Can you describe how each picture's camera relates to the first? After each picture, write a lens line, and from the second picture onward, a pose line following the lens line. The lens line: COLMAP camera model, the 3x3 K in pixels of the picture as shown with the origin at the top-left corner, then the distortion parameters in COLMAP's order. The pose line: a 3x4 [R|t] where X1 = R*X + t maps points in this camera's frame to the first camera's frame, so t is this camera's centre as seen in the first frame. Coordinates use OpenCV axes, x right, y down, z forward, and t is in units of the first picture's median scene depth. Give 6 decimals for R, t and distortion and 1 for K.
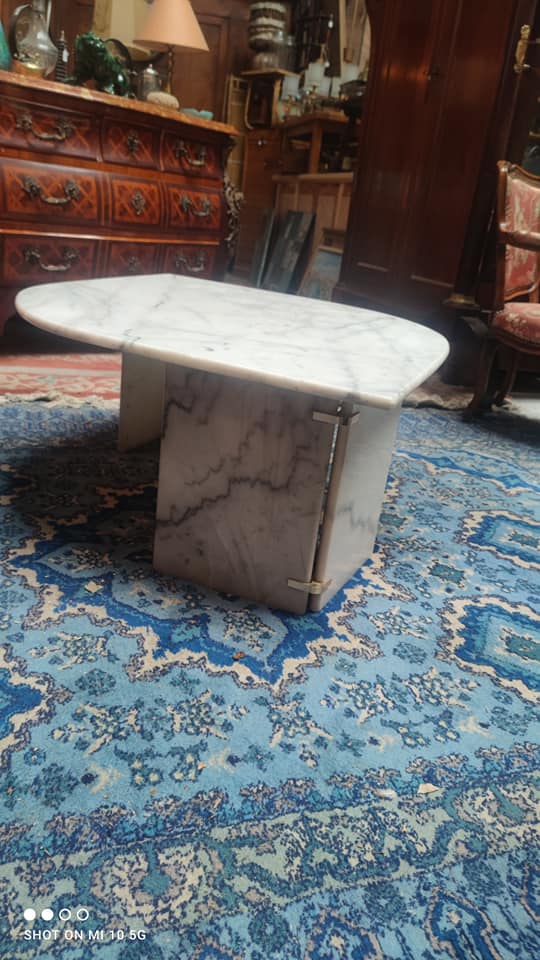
lens RADIAL K [[710.3, 0, 265.1], [0, 710.3, 480.8], [0, 0, 1]] dist [0.053414, -0.059707]
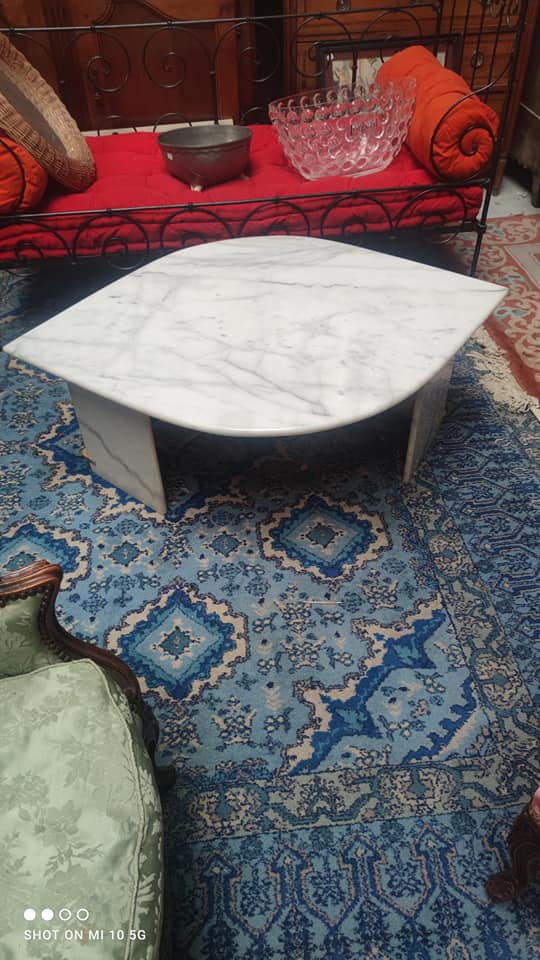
lens RADIAL K [[710.3, 0, 269.4], [0, 710.3, 488.0], [0, 0, 1]] dist [0.053414, -0.059707]
pose [[-0.200318, 0.604275, -0.771184, 1.244312], [-0.351277, 0.690505, 0.632304, -0.939137], [0.914591, 0.397561, 0.073947, 1.238577]]
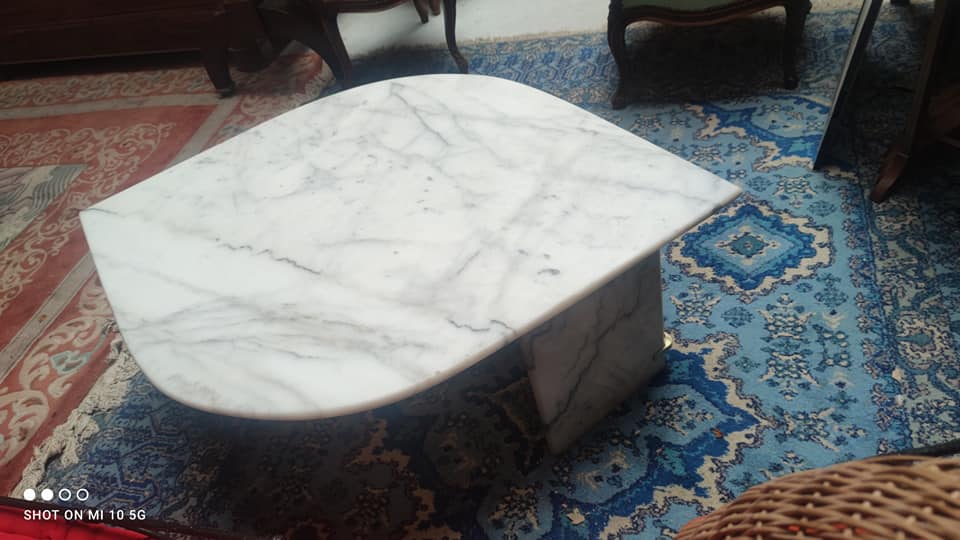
lens RADIAL K [[710.3, 0, 478.0], [0, 710.3, 271.0], [0, 0, 1]] dist [0.053414, -0.059707]
pose [[0.503264, -0.737093, 0.451021, -0.487883], [0.551777, 0.675785, 0.488729, -0.620349], [-0.665032, 0.002903, 0.746810, 0.334089]]
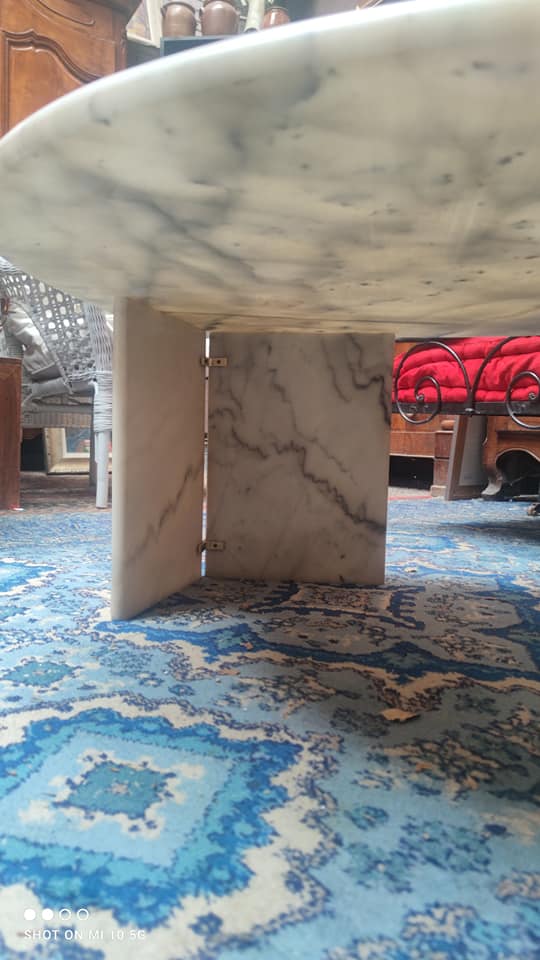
lens RADIAL K [[710.3, 0, 259.7], [0, 710.3, 473.2], [0, 0, 1]] dist [0.053414, -0.059707]
pose [[-0.967916, -0.128401, -0.215991, 0.204055], [-0.206377, 0.896591, 0.391834, -0.322697], [0.143344, 0.423838, -0.894323, 1.765893]]
